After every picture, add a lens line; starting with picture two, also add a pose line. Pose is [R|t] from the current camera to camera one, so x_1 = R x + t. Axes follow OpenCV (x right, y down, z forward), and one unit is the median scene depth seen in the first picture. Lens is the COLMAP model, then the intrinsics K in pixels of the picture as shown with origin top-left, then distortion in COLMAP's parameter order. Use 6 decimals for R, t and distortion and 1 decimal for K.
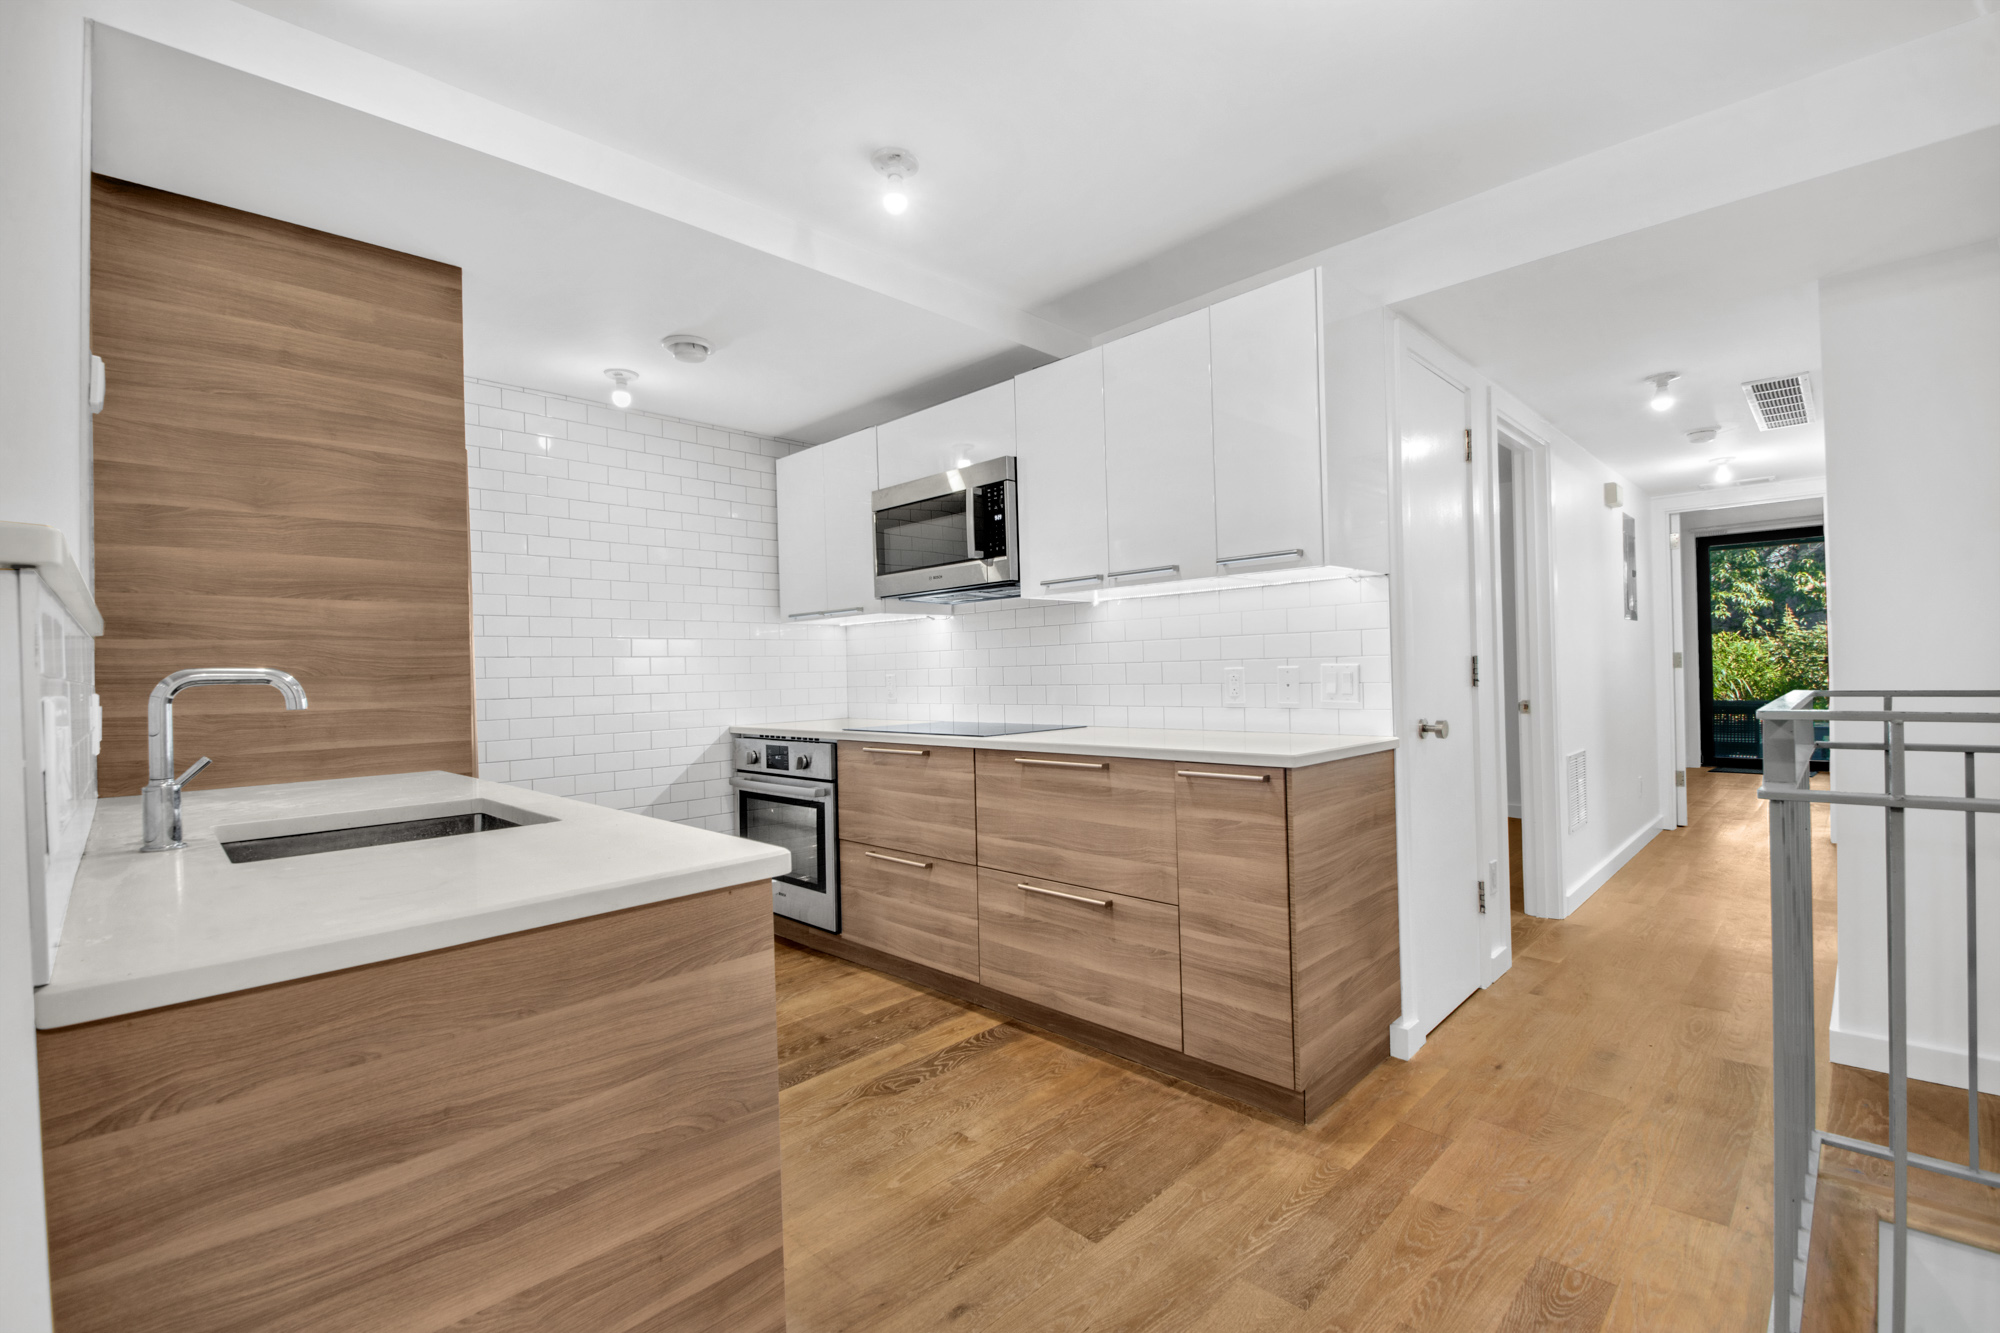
lens RADIAL K [[879.2, 0, 994.0], [0, 879.2, 669.0], [0, 0, 1]] dist [0.016124, -0.018000]
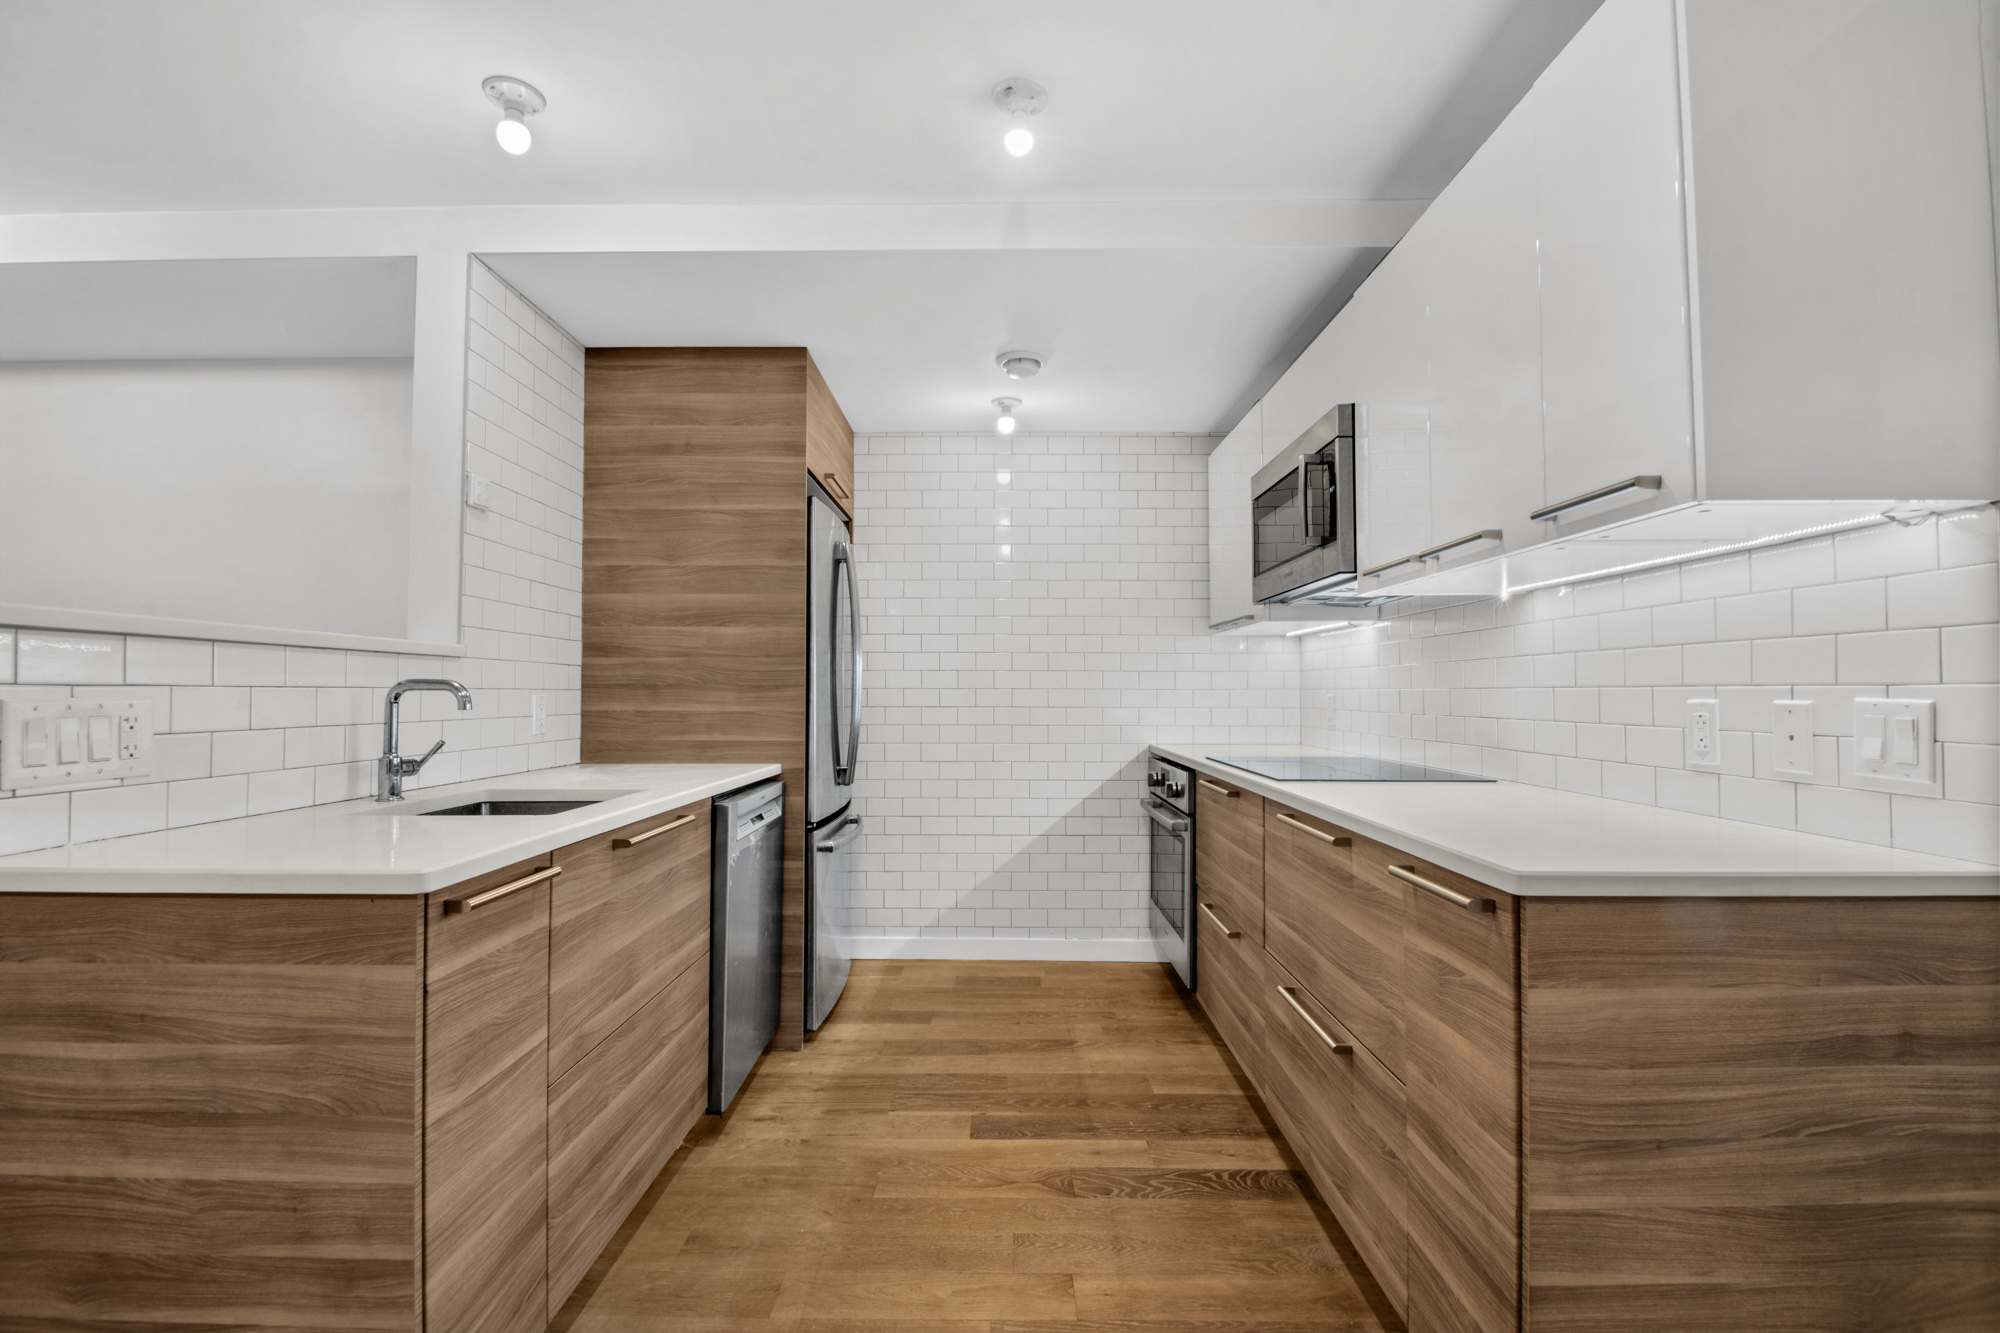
lens RADIAL K [[879.2, 0, 994.0], [0, 879.2, 669.0], [0, 0, 1]] dist [0.016124, -0.018000]
pose [[0.697159, 0.006876, -0.716883, 0.456068], [-0.016261, 0.999848, -0.006223, -0.013561], [0.716732, 0.015996, 0.697166, 0.370279]]
